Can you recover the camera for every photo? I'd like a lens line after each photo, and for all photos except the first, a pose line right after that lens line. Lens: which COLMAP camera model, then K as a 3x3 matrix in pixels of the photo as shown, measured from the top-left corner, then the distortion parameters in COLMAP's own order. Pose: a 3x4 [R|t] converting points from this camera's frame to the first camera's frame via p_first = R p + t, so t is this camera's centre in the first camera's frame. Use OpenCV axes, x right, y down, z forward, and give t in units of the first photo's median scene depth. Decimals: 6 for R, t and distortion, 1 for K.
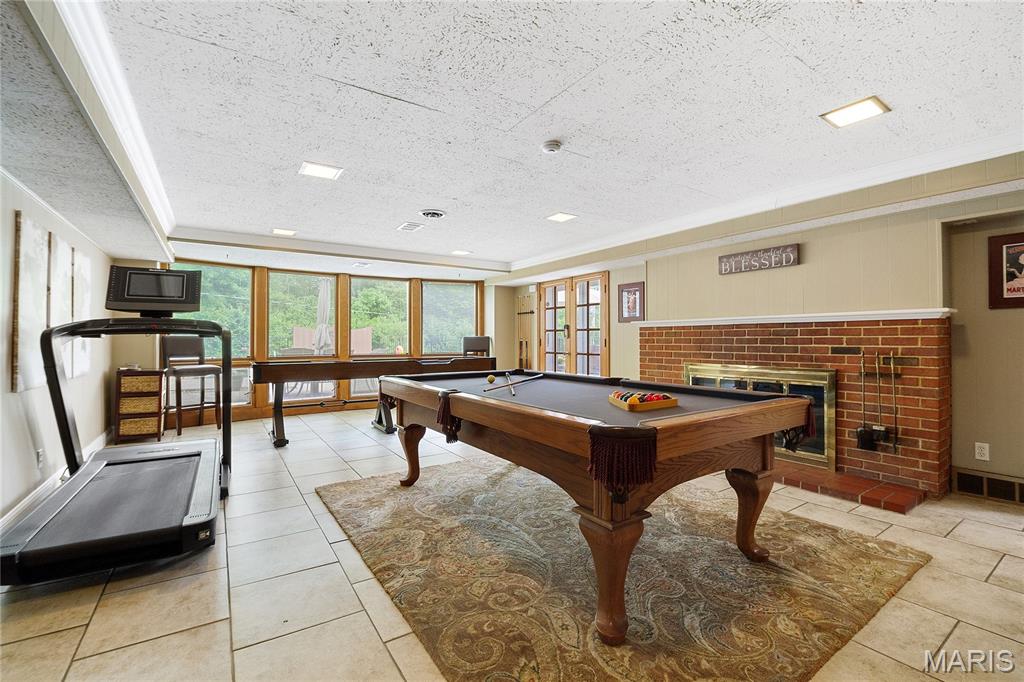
lens RADIAL K [[444.6, 0, 511.7], [0, 444.6, 340.2], [0, 0, 1]] dist [-0.005415, -0.001096]
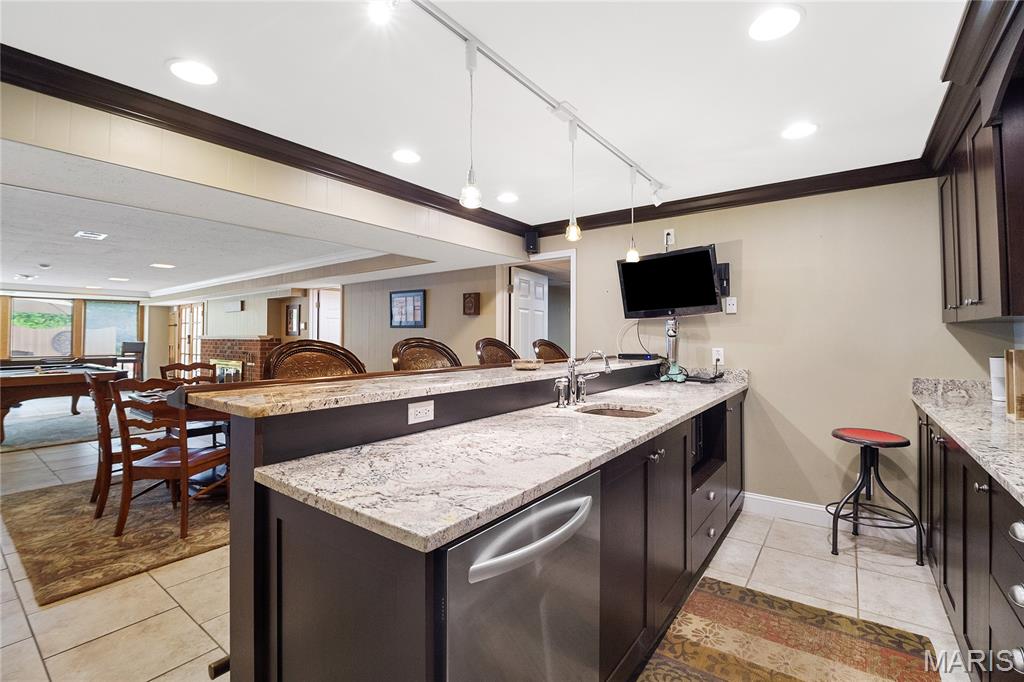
lens RADIAL K [[444.6, 0, 506.6], [0, 444.6, 335.7], [0, 0, 1]] dist [-0.005415, -0.001096]
pose [[0.945165, 0.001597, 0.326588, 0.928147], [-0.000733, 0.999996, -0.002770, -0.039902], [-0.326591, 0.002379, 0.945163, -1.119438]]
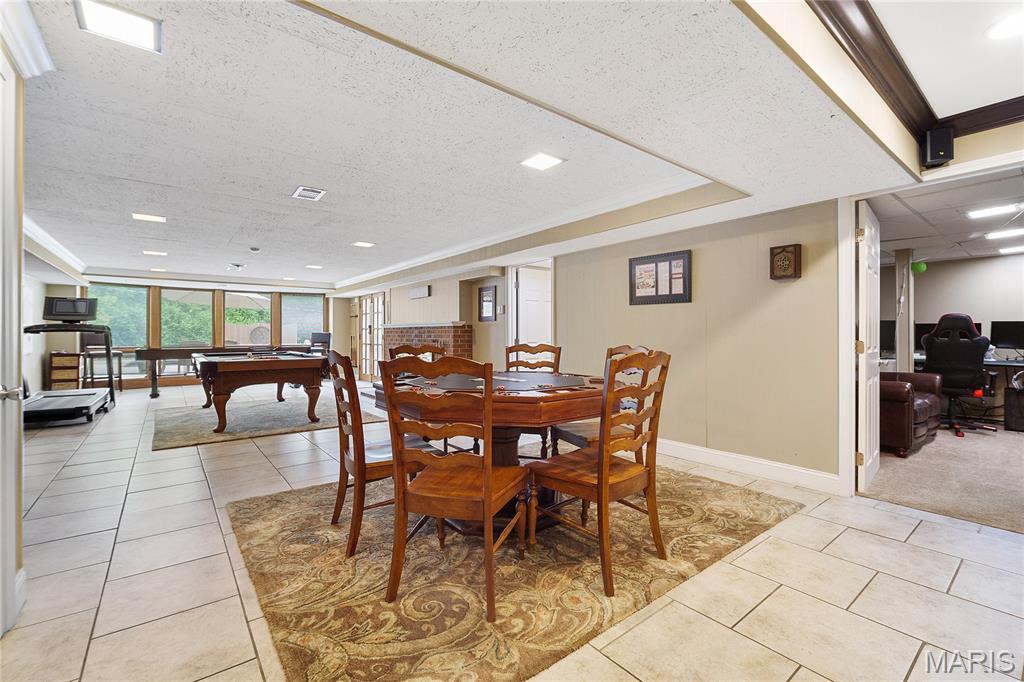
lens RADIAL K [[444.6, 0, 520.7], [0, 444.6, 337.2], [0, 0, 1]] dist [-0.005415, -0.001096]
pose [[0.996300, 0.000670, 0.085938, 0.719876], [-0.001057, 0.999989, 0.004462, -0.001445], [-0.085934, -0.004536, 0.996291, -0.794462]]
